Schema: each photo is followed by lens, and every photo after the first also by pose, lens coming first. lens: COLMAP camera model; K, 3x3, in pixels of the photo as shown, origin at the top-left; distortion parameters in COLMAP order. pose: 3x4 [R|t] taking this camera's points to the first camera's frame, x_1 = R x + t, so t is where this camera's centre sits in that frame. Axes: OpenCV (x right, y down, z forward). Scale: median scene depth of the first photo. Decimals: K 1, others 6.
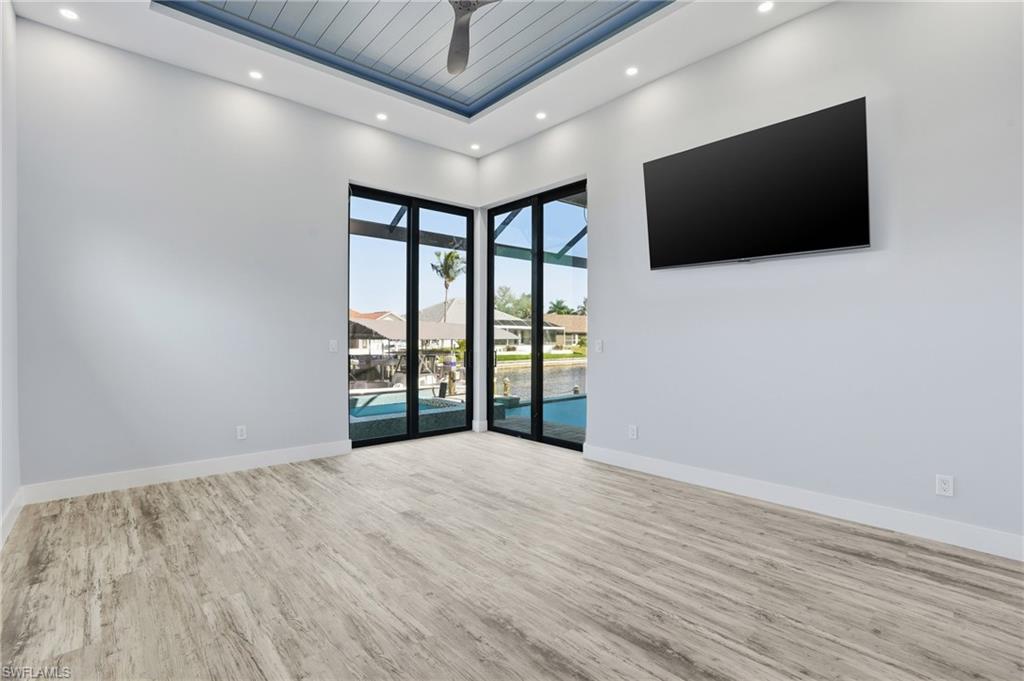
lens RADIAL K [[475.3, 0, 504.8], [0, 475.3, 337.5], [0, 0, 1]] dist [-0.062141, 0.019199]
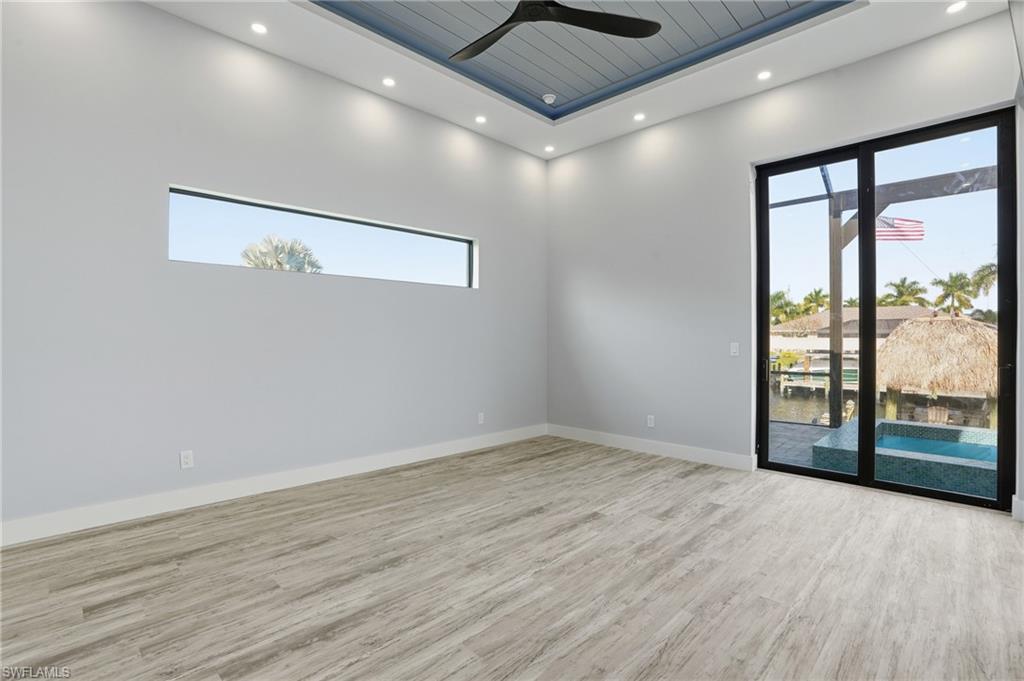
lens RADIAL K [[475.3, 0, 512.2], [0, 475.3, 336.4], [0, 0, 1]] dist [-0.062141, 0.019199]
pose [[0.064701, -0.006751, -0.997882, 0.918254], [-0.004212, 0.999966, -0.007038, 0.000379], [0.997896, 0.004659, 0.064670, 0.881607]]
